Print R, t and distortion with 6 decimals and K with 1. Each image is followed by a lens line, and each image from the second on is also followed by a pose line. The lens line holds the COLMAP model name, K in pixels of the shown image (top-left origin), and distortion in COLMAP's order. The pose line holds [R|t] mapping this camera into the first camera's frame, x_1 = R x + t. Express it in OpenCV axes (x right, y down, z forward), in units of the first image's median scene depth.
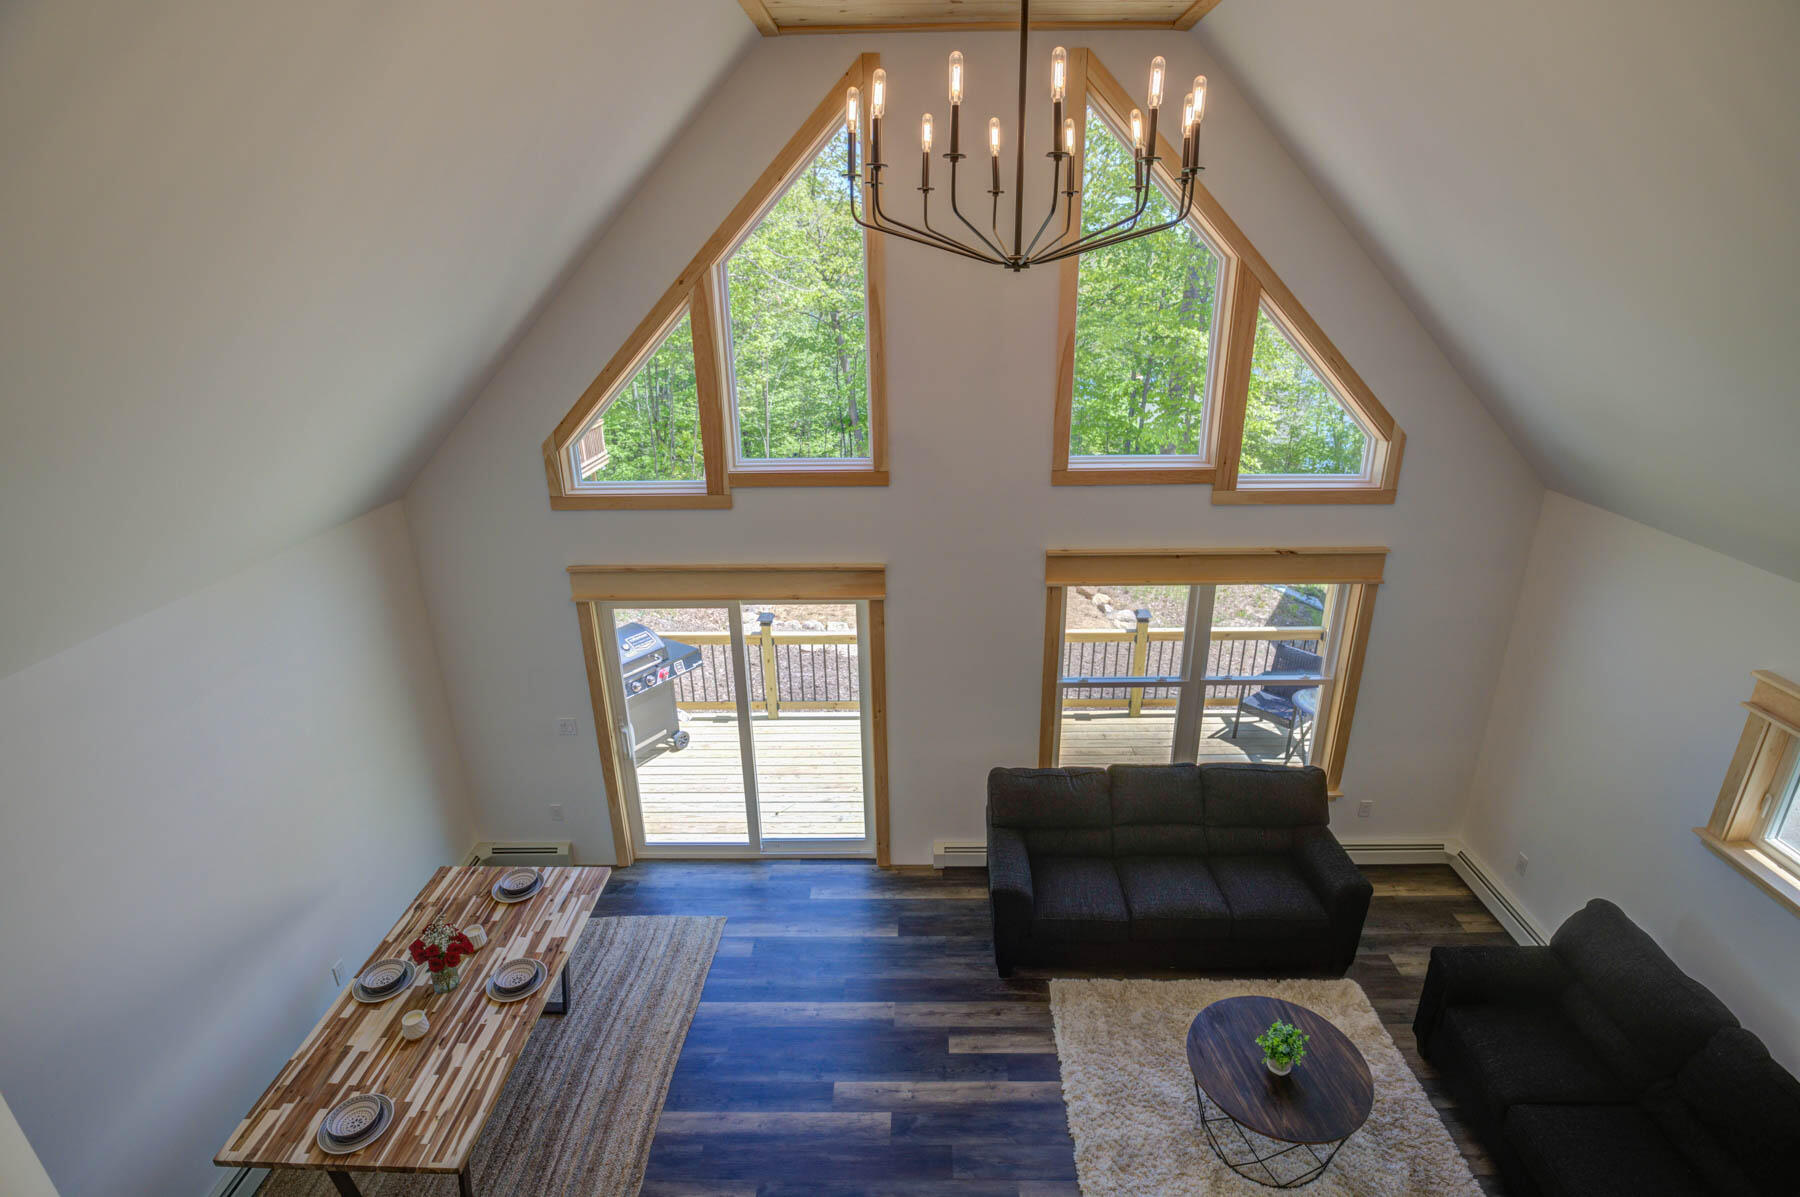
lens RADIAL K [[874.0, 0, 908.5], [0, 874.0, 603.8], [0, 0, 1]] dist [-0.029263, -0.000470]
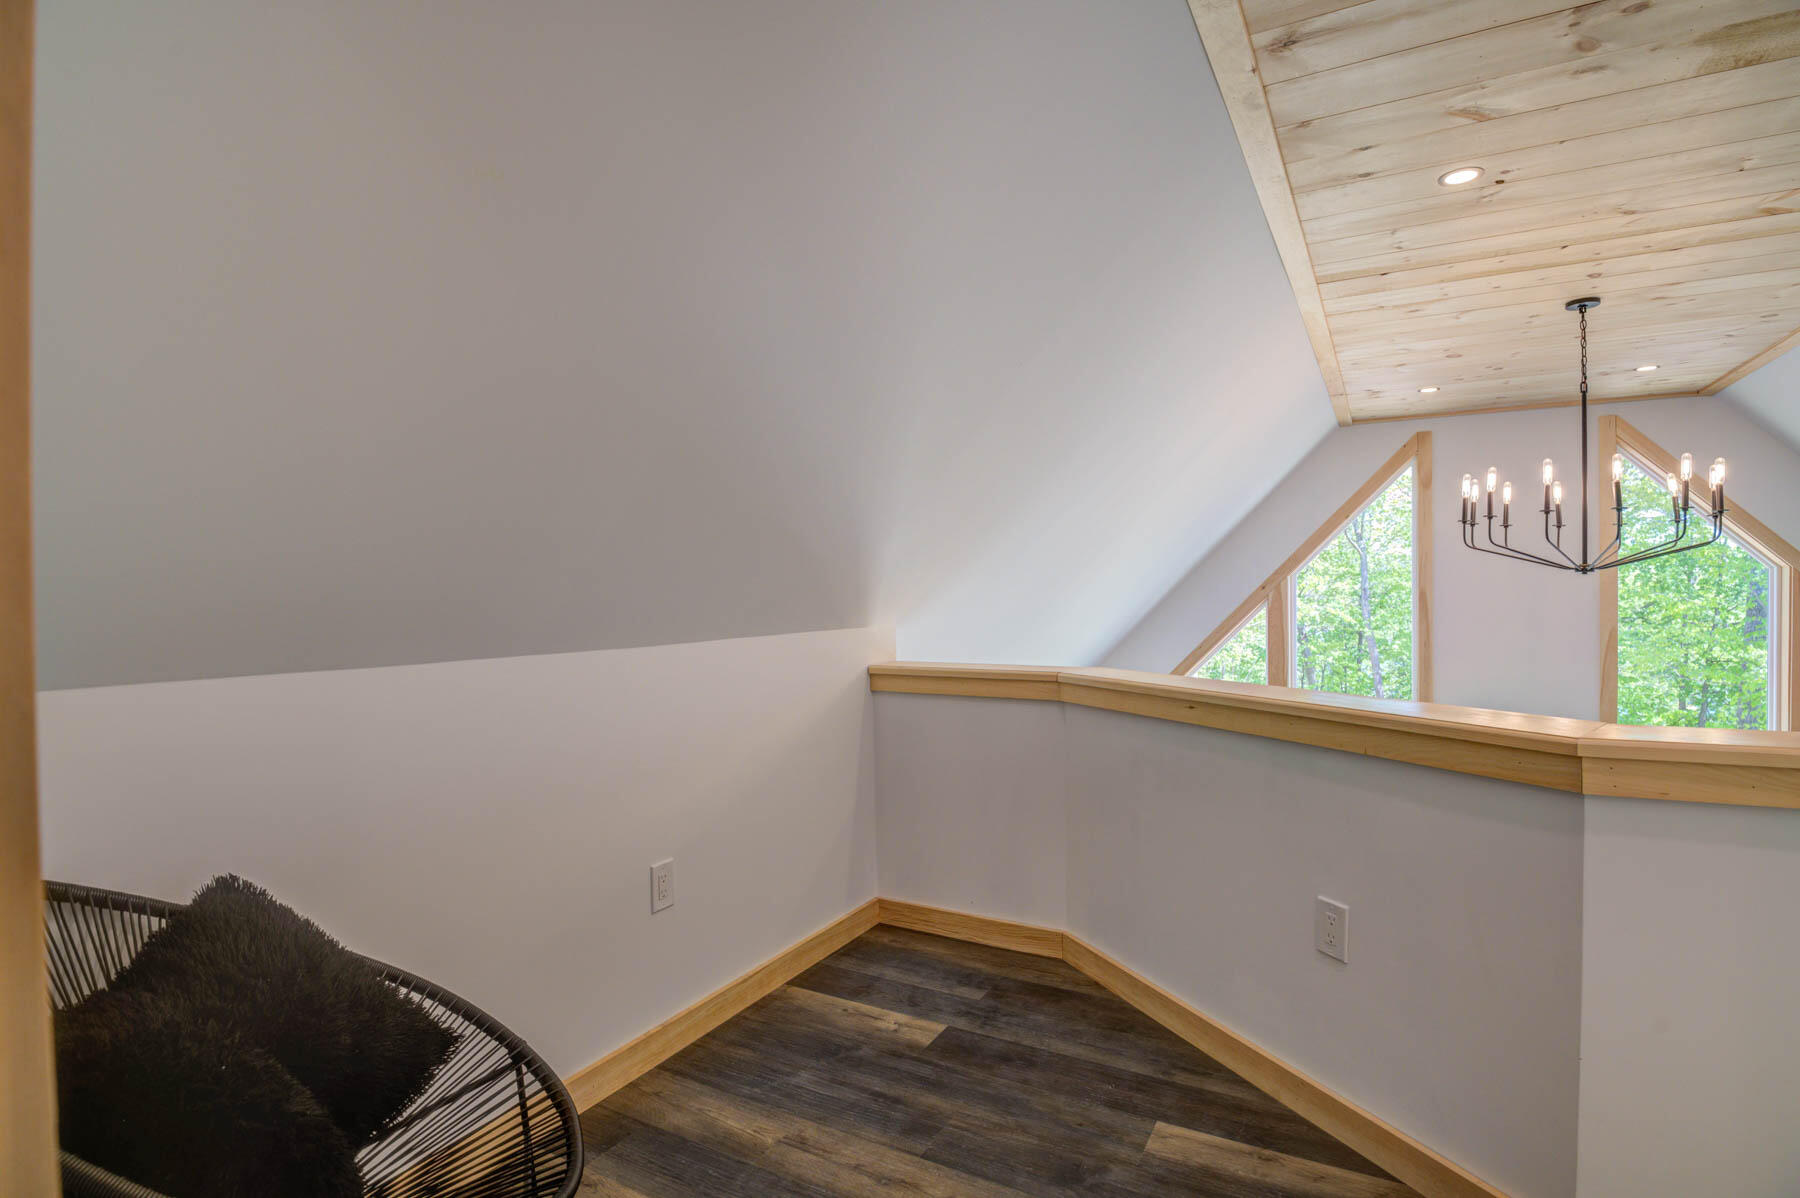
lens RADIAL K [[874.0, 0, 905.2], [0, 874.0, 601.6], [0, 0, 1]] dist [-0.029263, -0.000470]
pose [[0.880564, 0.007585, -0.473867, -0.099347], [-0.170054, 0.938344, -0.300984, 0.151346], [0.442367, 0.345619, 0.827562, -0.359140]]
